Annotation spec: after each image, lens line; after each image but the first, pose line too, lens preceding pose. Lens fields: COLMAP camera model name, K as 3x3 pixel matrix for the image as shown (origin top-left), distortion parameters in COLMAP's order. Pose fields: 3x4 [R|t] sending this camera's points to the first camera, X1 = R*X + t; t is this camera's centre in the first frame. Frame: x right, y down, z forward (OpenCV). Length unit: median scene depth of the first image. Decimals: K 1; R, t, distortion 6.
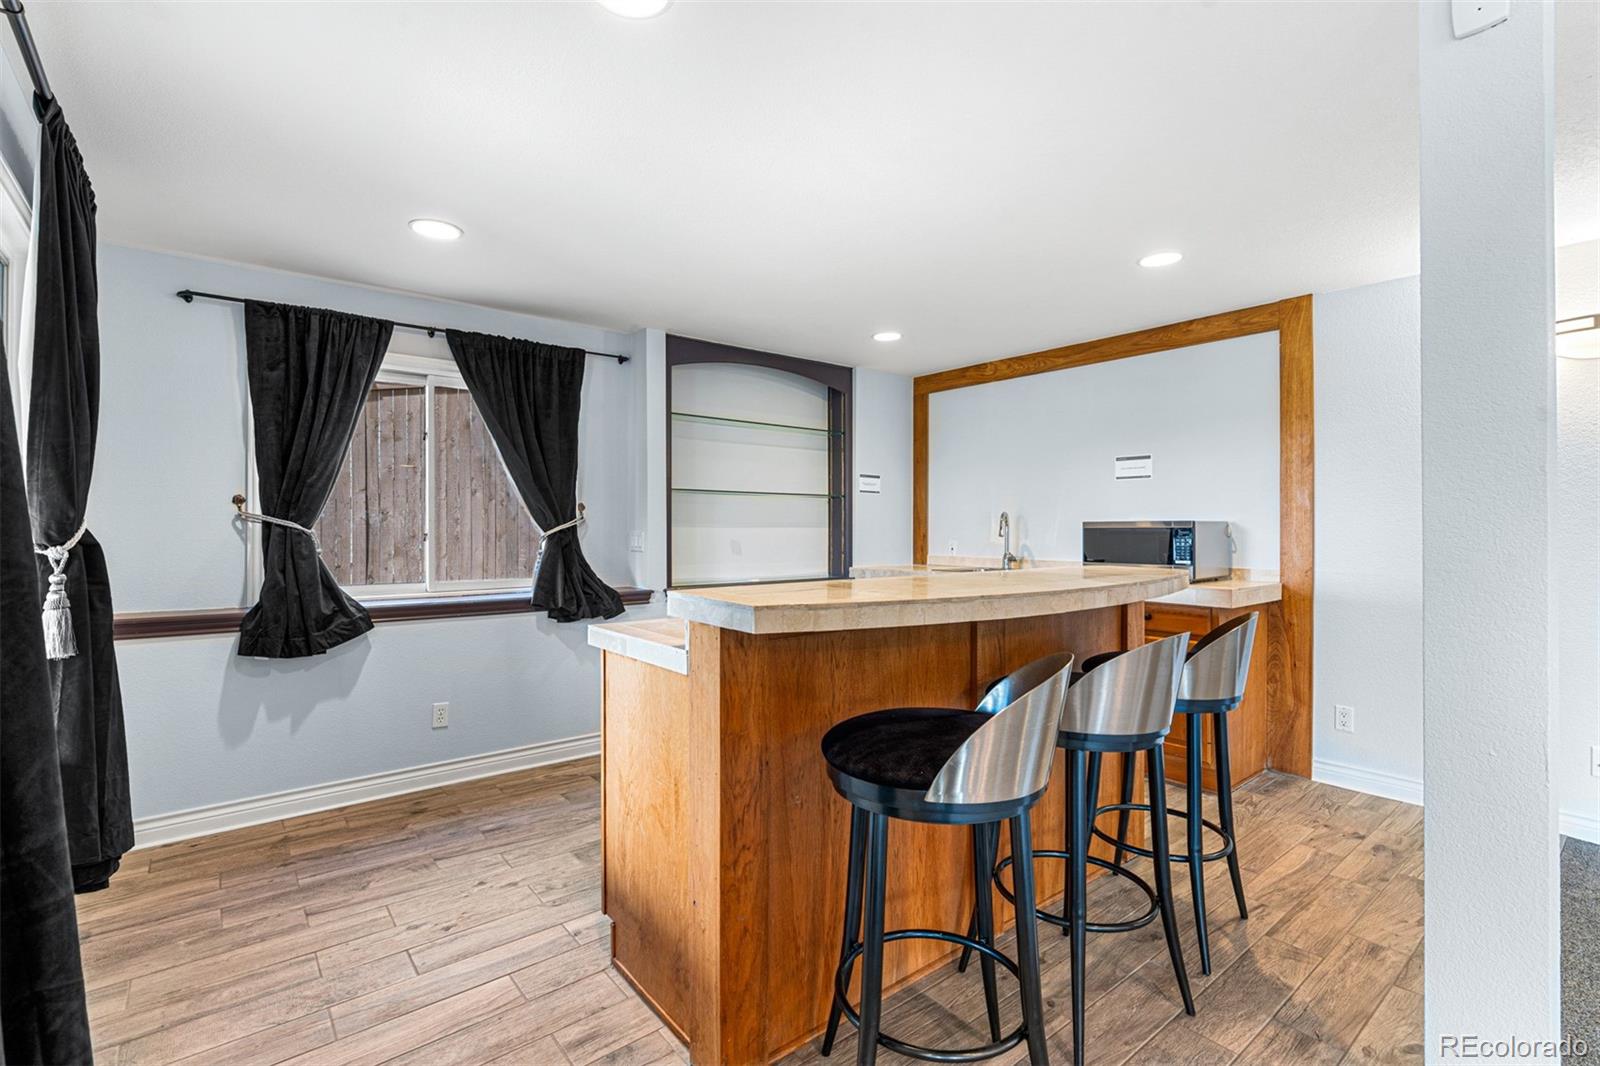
lens RADIAL K [[736.5, 0, 793.6], [0, 736.5, 522.1], [0, 0, 1]] dist [-0.001557, -0.000167]
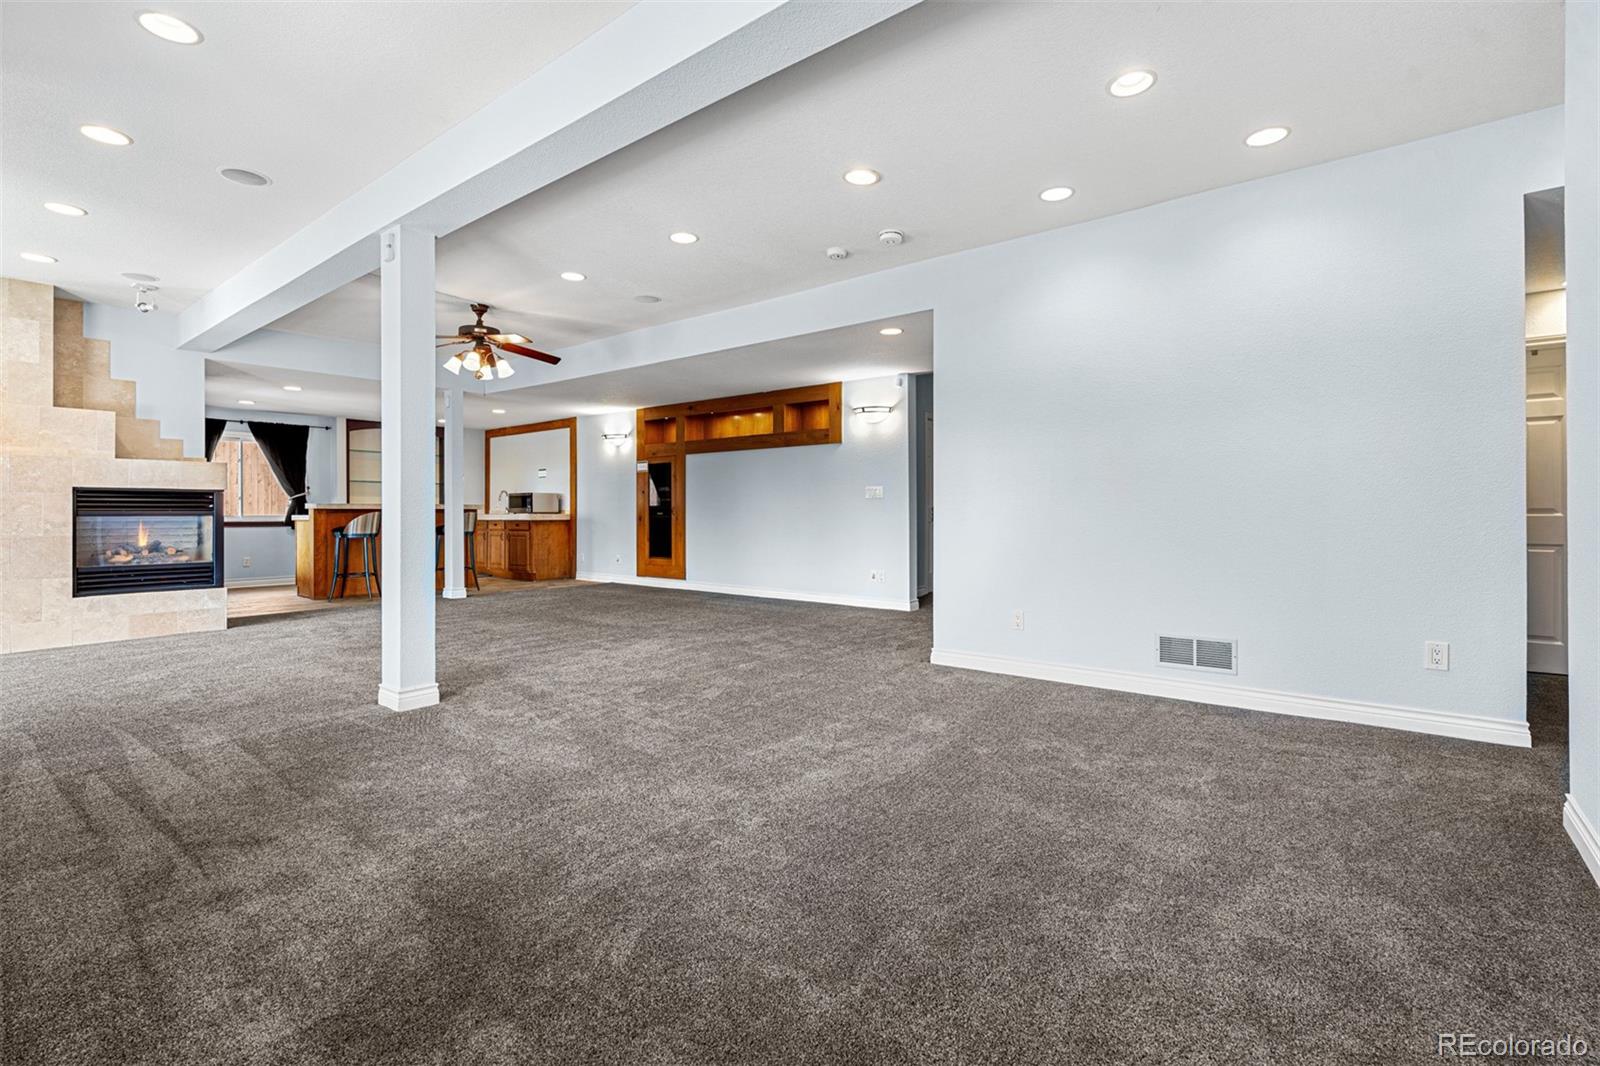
lens RADIAL K [[745.0, 0, 793.7], [0, 745.0, 513.3], [0, 0, 1]] dist [-0.000549, 0.000310]
pose [[0.977566, -0.004486, 0.210581, 0.809017], [0.003178, 0.999974, 0.006546, 0.056174], [-0.210604, -0.005730, 0.977555, -1.866016]]
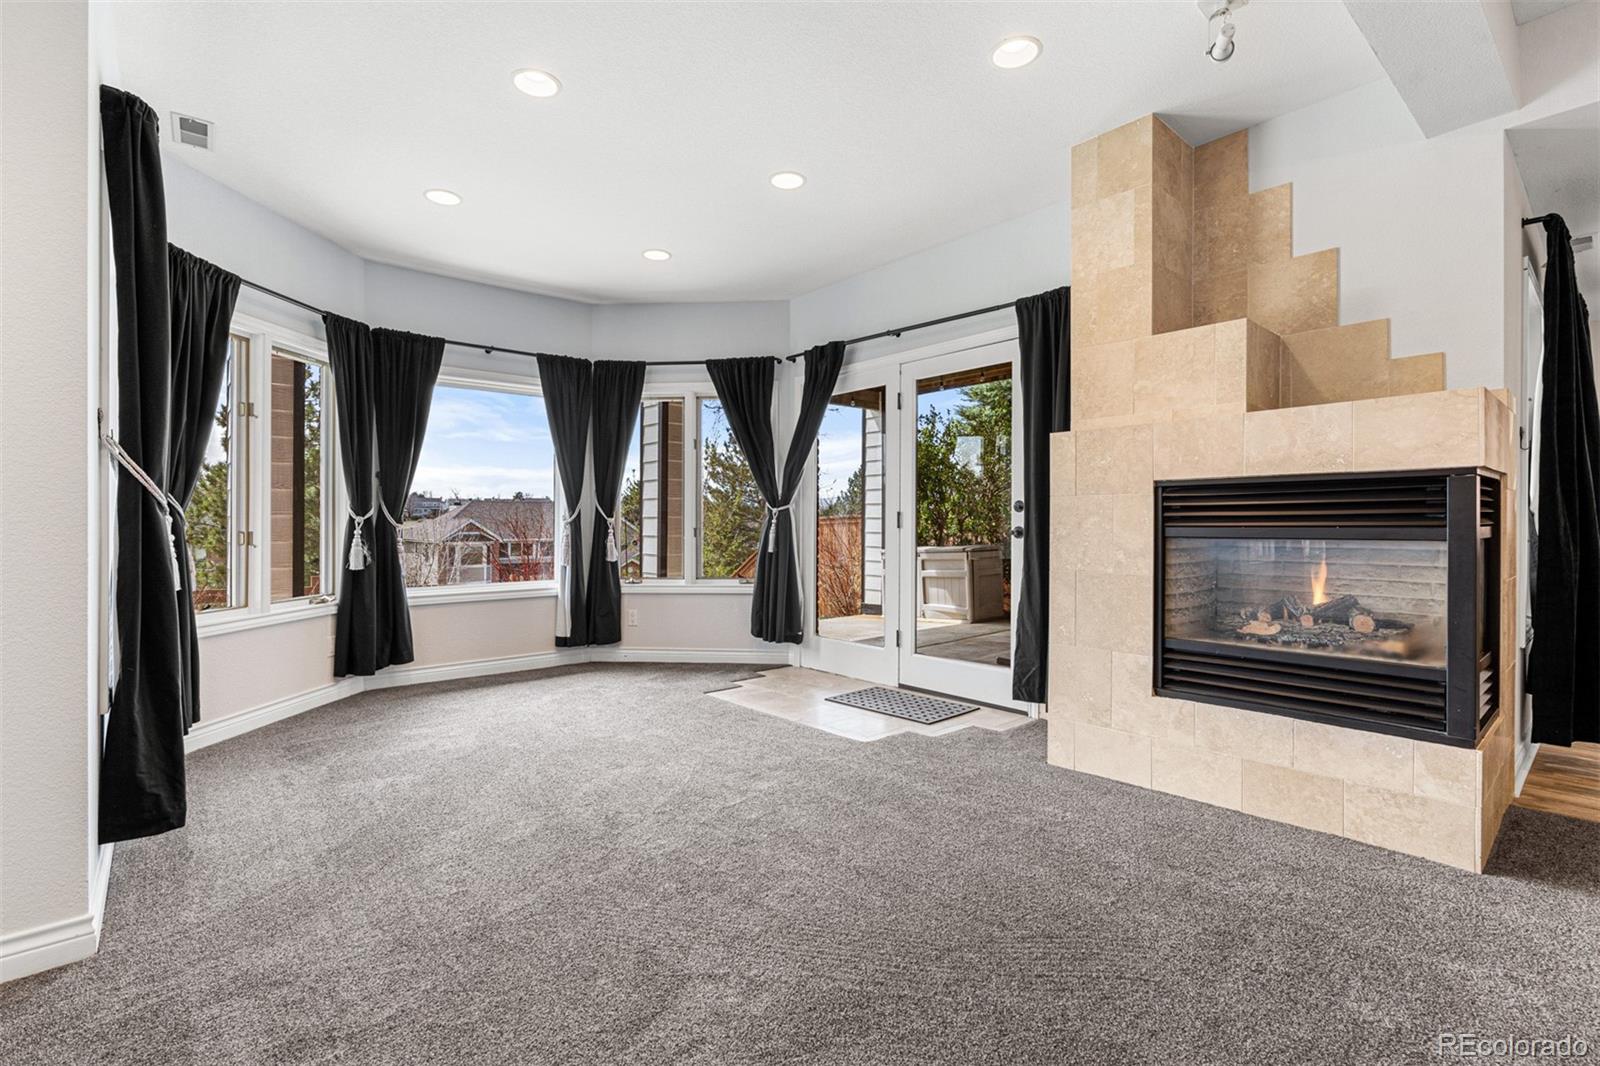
lens RADIAL K [[736.5, 0, 793.6], [0, 736.5, 522.1], [0, 0, 1]] dist [-0.001557, -0.000167]
pose [[0.030255, -0.004671, -0.999531, 0.495710], [0.010581, 0.999935, -0.004353, 0.051174], [0.999486, -0.010444, 0.030302, -0.633337]]
